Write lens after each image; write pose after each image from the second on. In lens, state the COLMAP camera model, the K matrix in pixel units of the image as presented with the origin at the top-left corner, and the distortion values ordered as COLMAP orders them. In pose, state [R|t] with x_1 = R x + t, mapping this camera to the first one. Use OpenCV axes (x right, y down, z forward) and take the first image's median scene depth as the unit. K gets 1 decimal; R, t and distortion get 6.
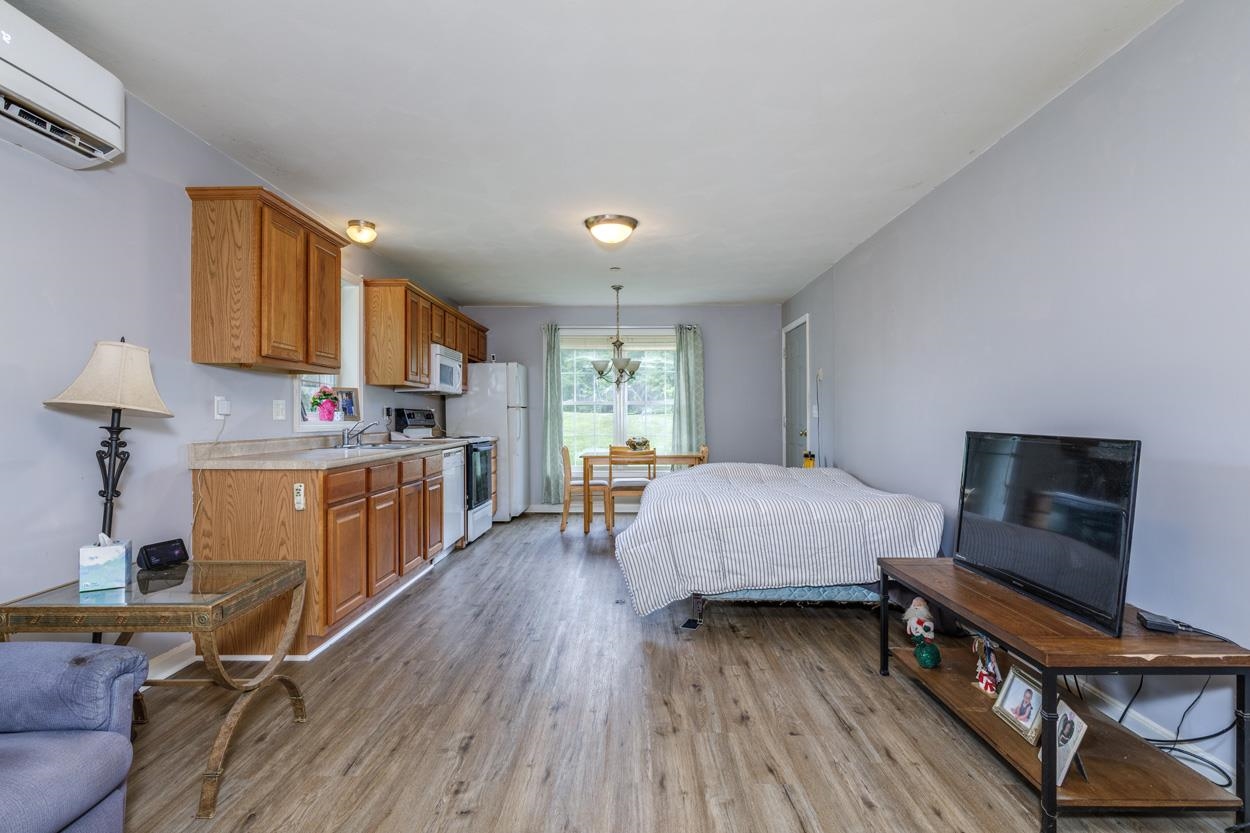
lens RADIAL K [[633.5, 0, 620.1], [0, 633.5, 415.3], [0, 0, 1]] dist [-0.005117, 0.001842]
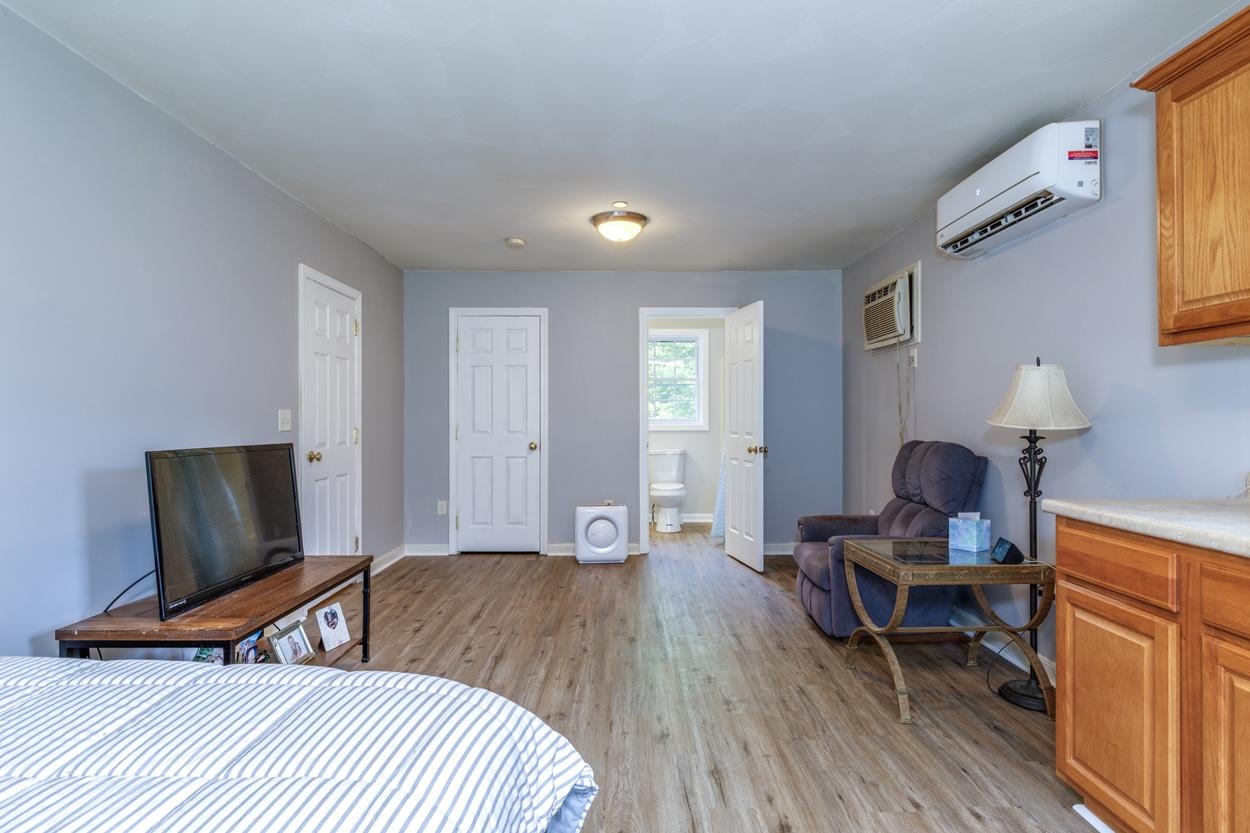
lens RADIAL K [[633.5, 0, 631.0], [0, 633.5, 415.7], [0, 0, 1]] dist [-0.005117, 0.001842]
pose [[-0.999633, 0.003734, -0.026834, -0.020473], [0.003887, 0.999976, -0.005671, -0.010980], [0.026812, -0.005774, -0.999624, 1.444365]]
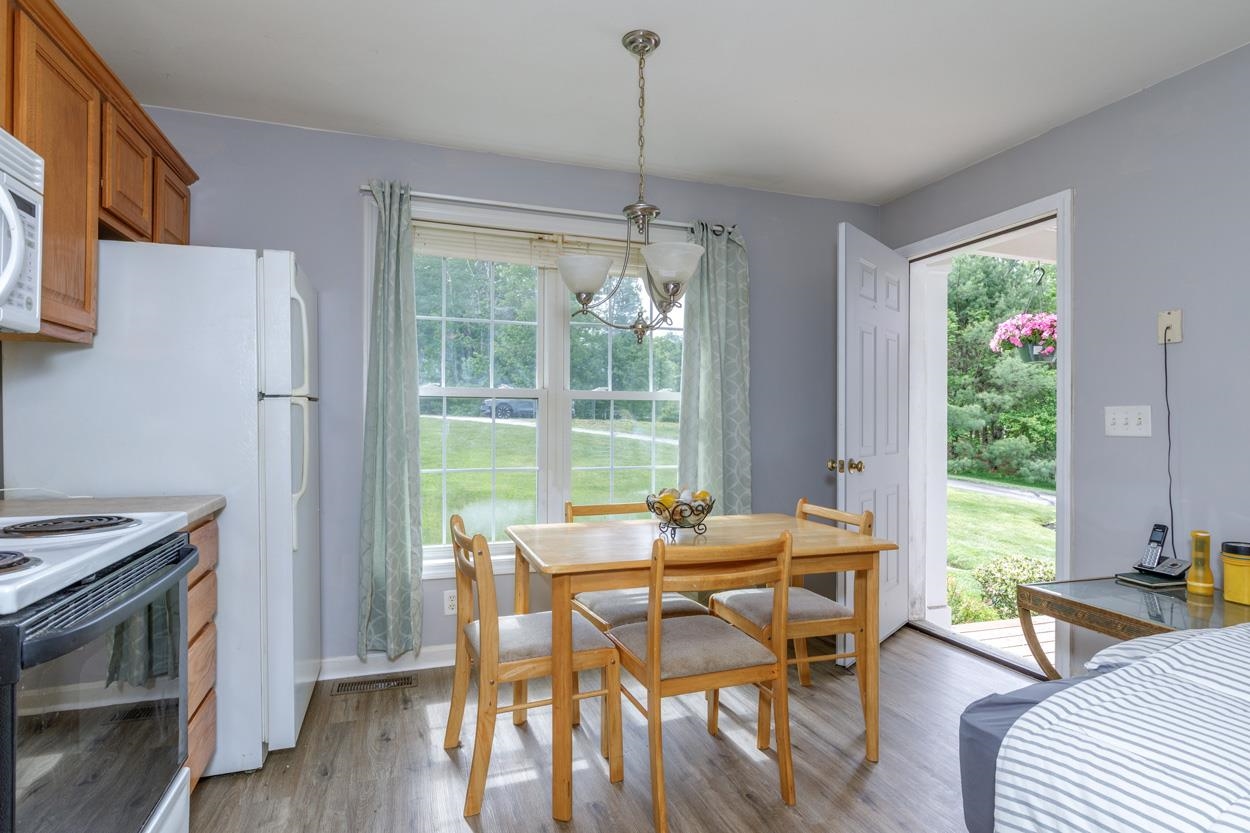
lens RADIAL K [[633.5, 0, 625.2], [0, 633.5, 414.8], [0, 0, 1]] dist [-0.005117, 0.001842]
pose [[0.934474, 0.008059, 0.355941, -0.249462], [-0.009580, 0.999951, 0.002510, -0.014108], [-0.355903, -0.005755, 0.934505, 1.330968]]
